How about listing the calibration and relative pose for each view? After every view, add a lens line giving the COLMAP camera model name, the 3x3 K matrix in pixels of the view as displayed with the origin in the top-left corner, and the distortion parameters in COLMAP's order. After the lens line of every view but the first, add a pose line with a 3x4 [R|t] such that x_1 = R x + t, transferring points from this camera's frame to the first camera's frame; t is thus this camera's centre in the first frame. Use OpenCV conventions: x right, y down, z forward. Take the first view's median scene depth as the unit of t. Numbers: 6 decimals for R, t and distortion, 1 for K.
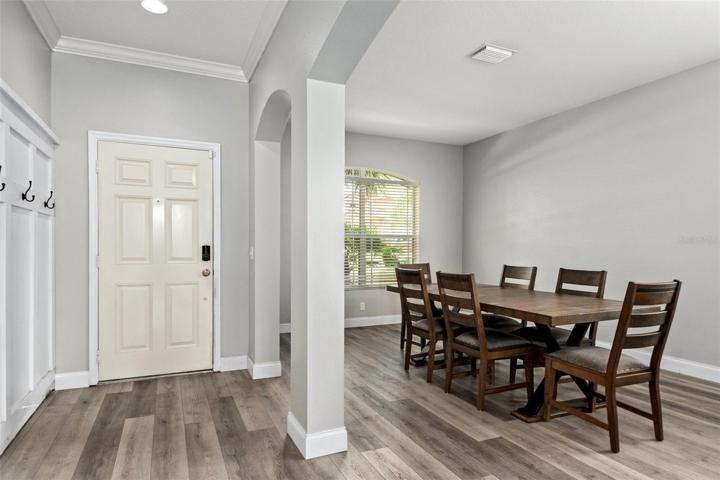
lens RADIAL K [[417.0, 0, 349.7], [0, 417.0, 255.7], [0, 0, 1]] dist [0.000566, -0.005475]
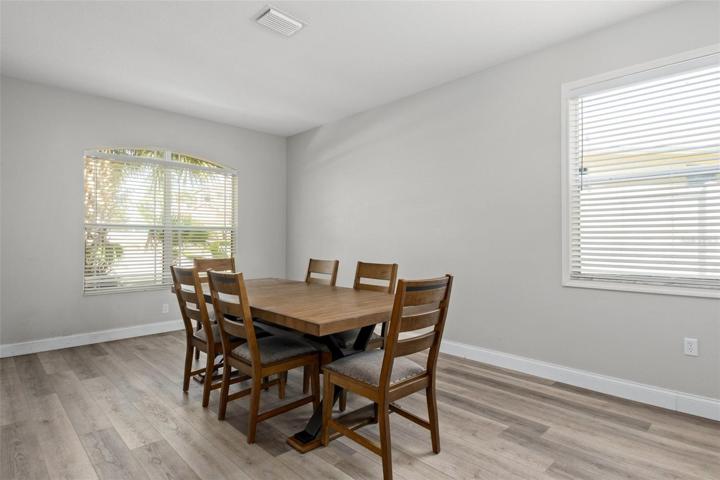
lens RADIAL K [[382.4, 0, 360.0], [0, 382.4, 238.7], [0, 0, 1]] dist [0.001279, 0.001940]
pose [[0.933530, -0.000369, 0.358500, 0.241925], [0.009386, 0.999682, -0.023412, -0.002807], [-0.358378, 0.025221, 0.933236, 0.224572]]
